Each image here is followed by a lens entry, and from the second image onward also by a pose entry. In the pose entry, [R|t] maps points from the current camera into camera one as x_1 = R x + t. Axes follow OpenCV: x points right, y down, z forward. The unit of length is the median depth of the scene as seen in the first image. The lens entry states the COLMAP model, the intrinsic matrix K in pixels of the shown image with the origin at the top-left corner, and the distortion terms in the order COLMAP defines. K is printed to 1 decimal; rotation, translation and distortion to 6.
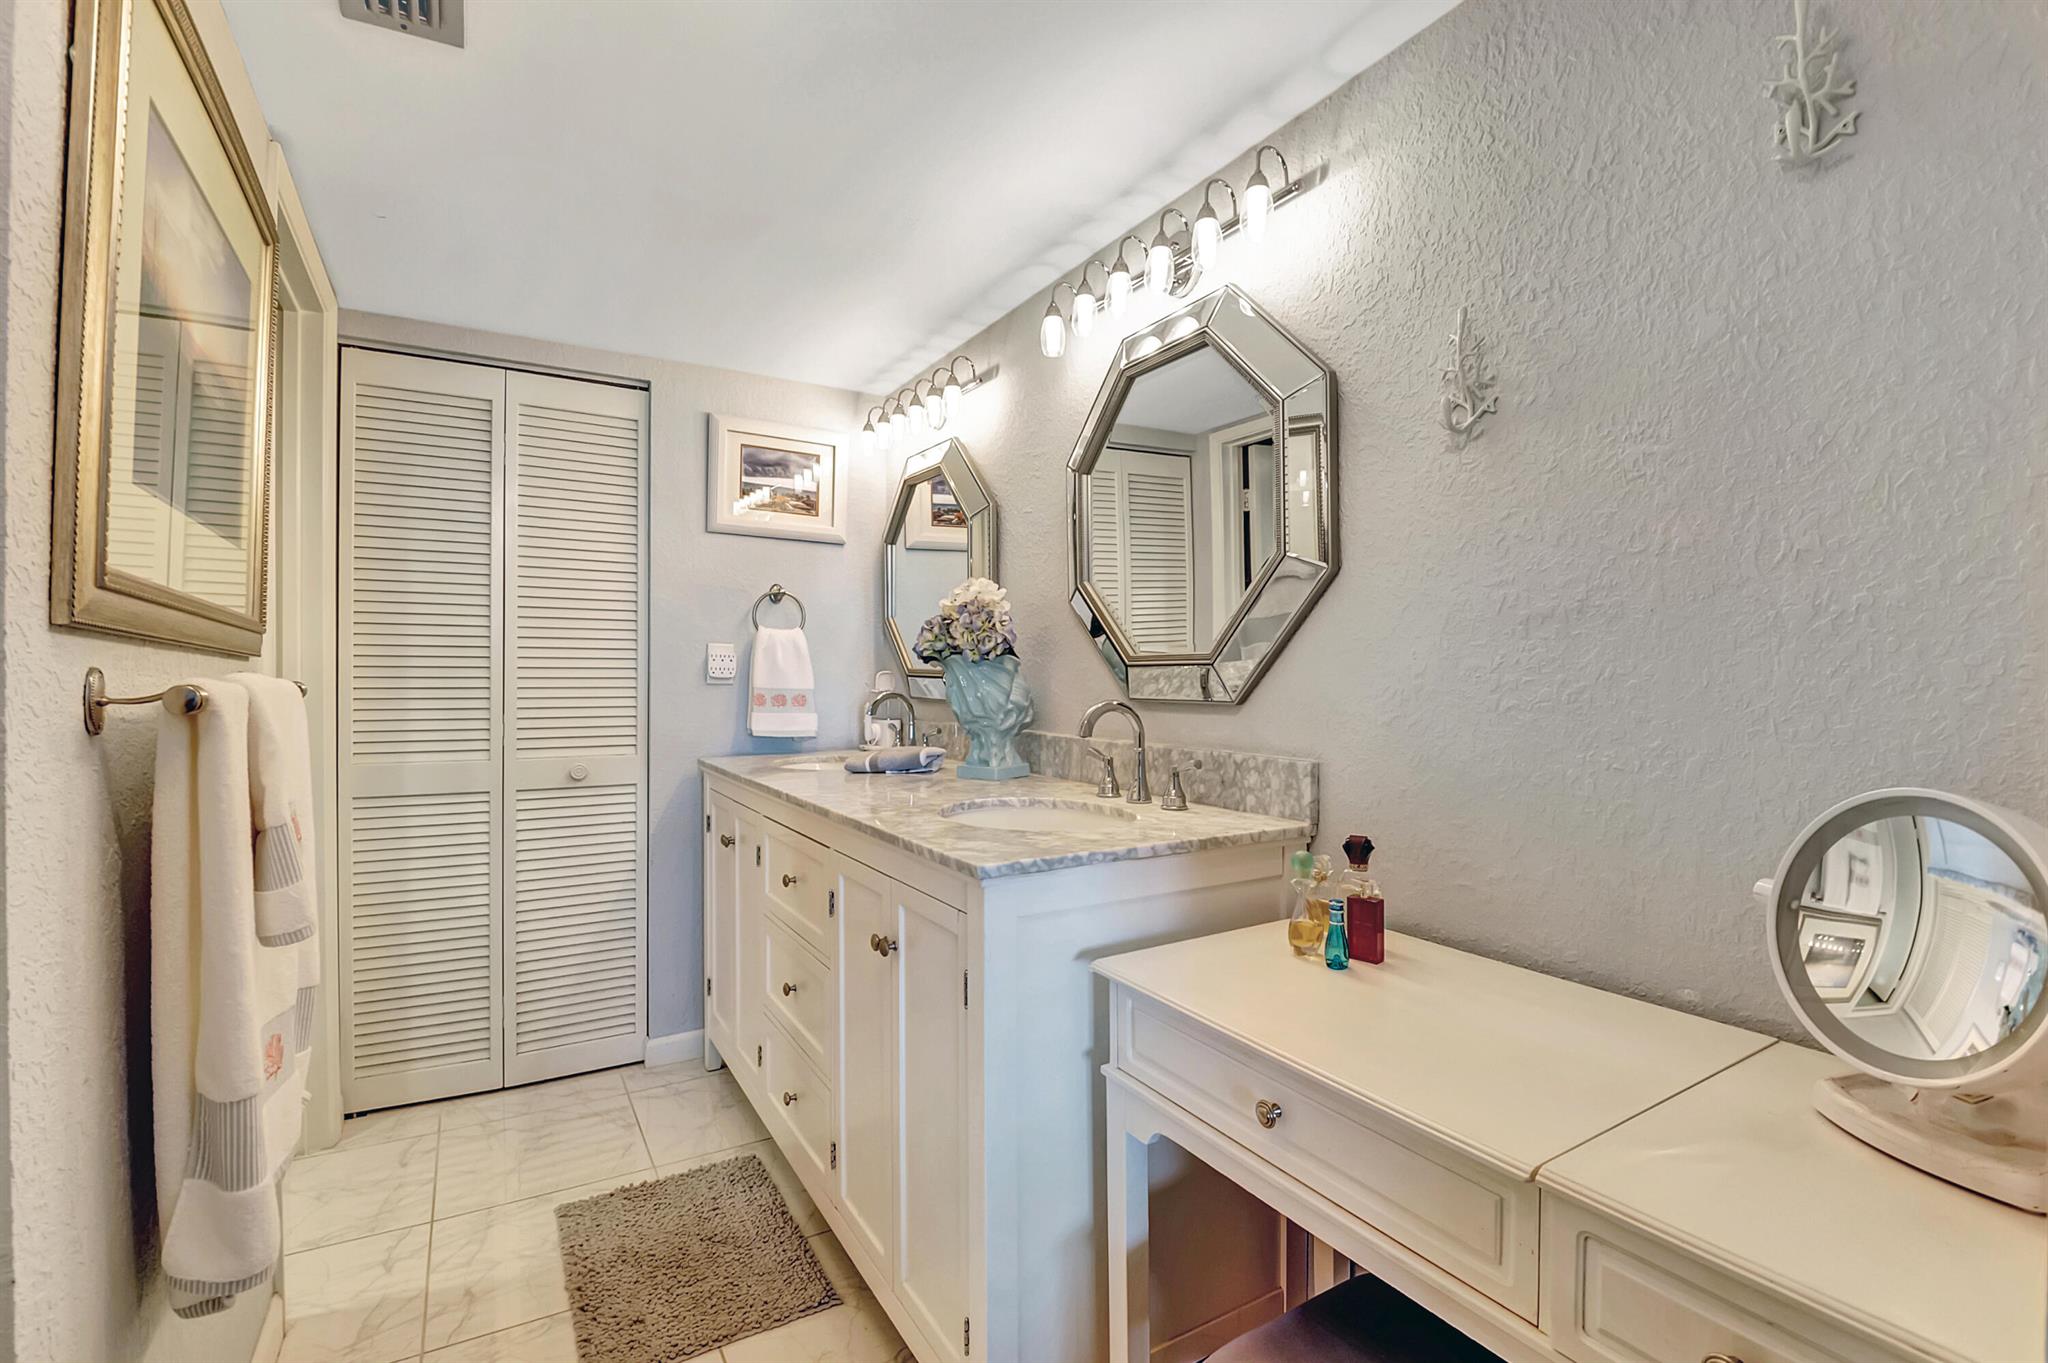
lens RADIAL K [[921.8, 0, 1038.0], [0, 921.8, 667.6], [0, 0, 1]] dist [0.003153, -0.010500]
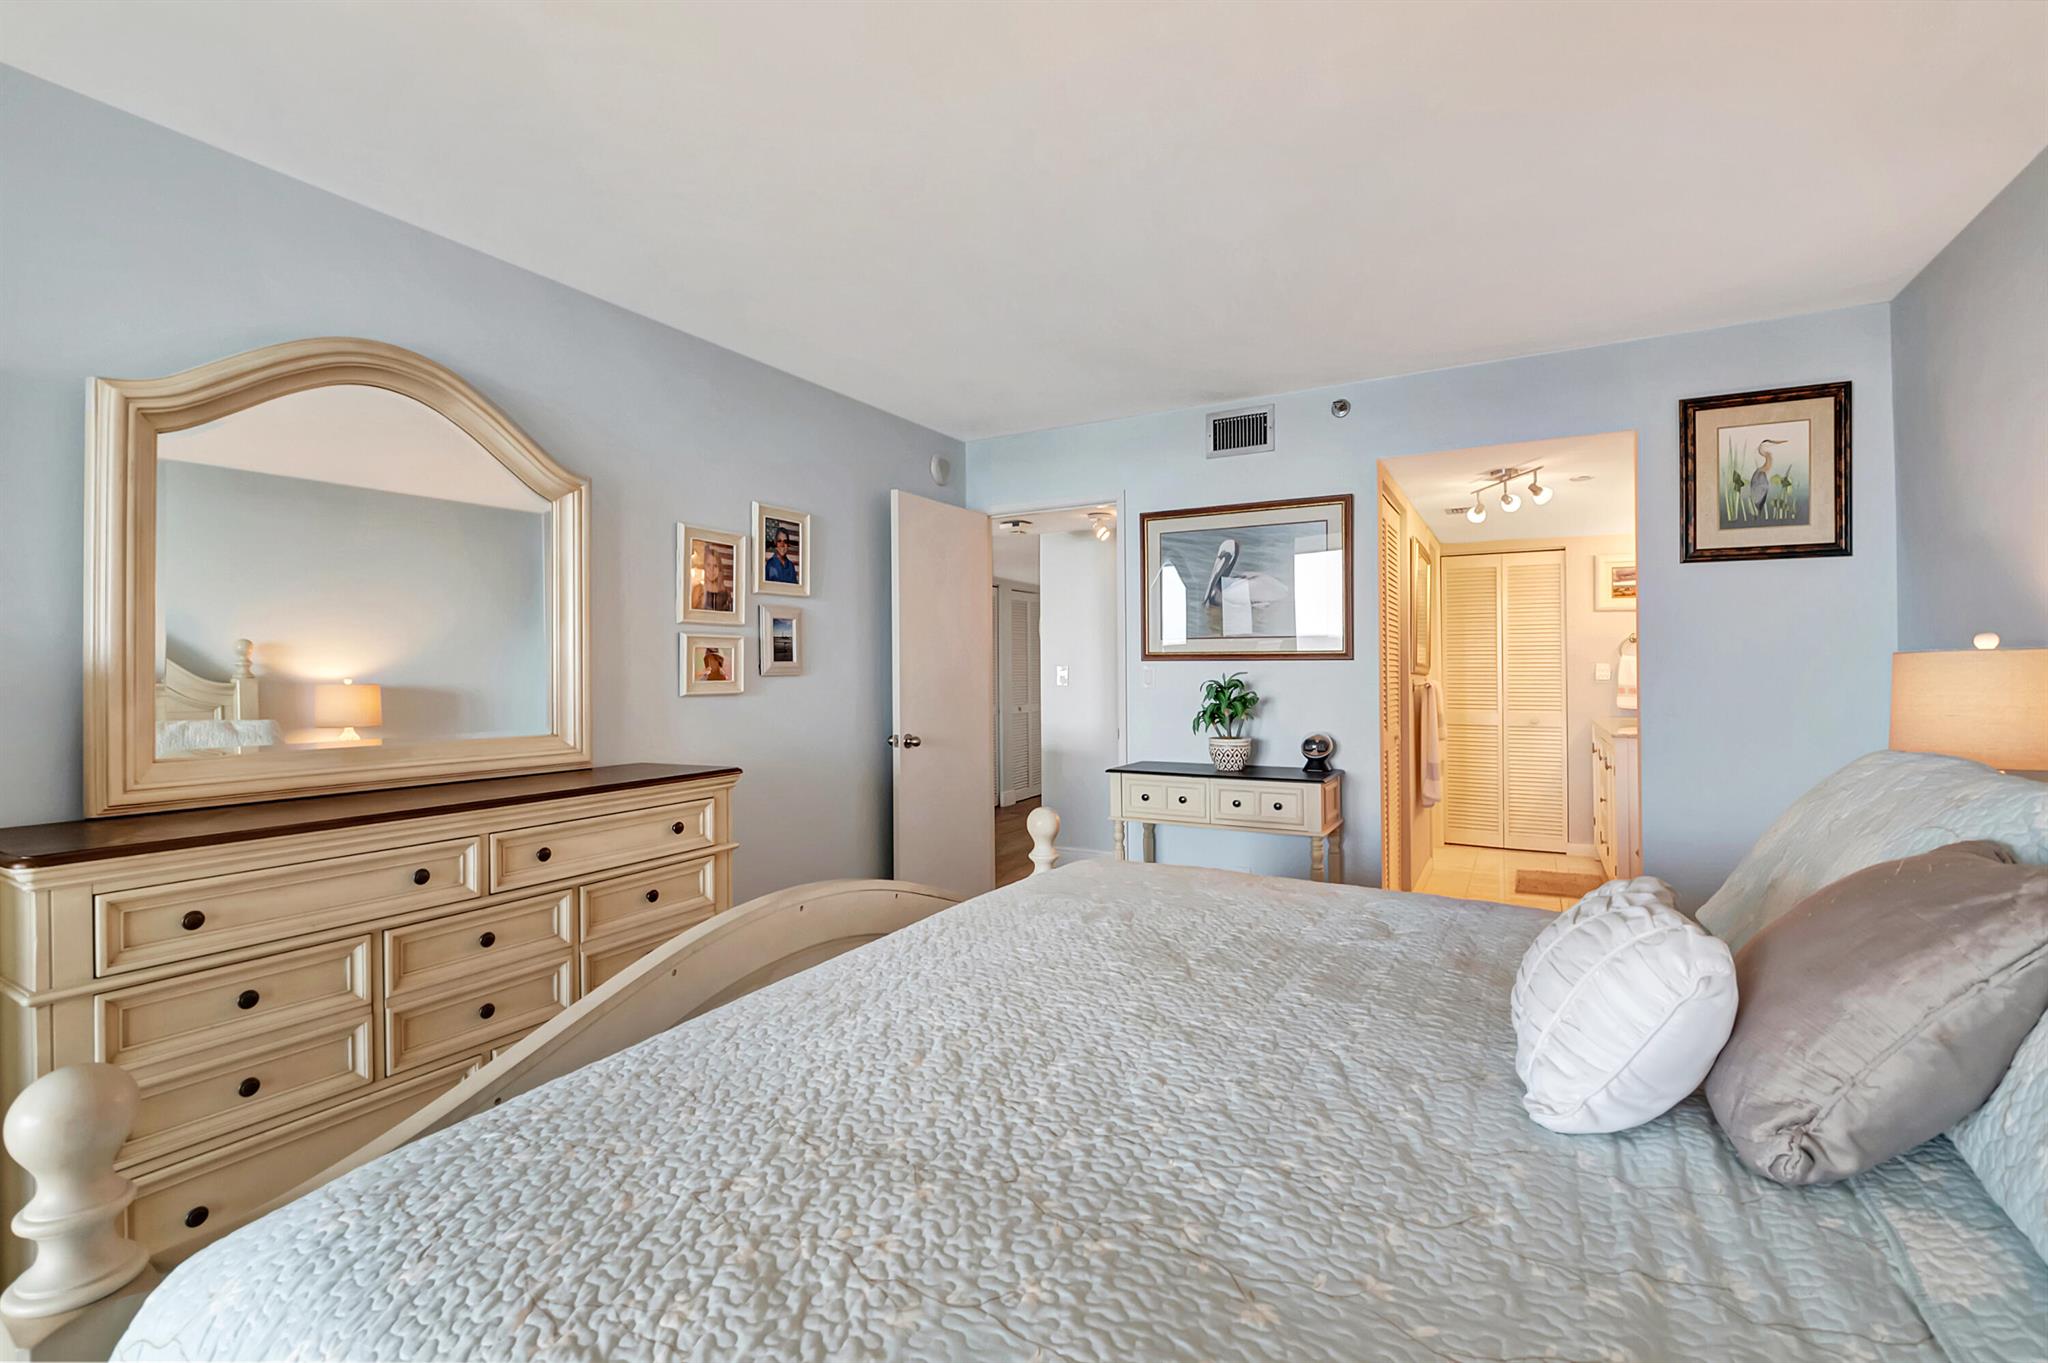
lens RADIAL K [[921.8, 0, 1038.0], [0, 921.8, 667.6], [0, 0, 1]] dist [0.003153, -0.010500]
pose [[0.511020, -0.006084, -0.859547, 0.875636], [0.011231, 0.999937, -0.000400, -0.032917], [0.859496, -0.009449, 0.511056, -1.281600]]
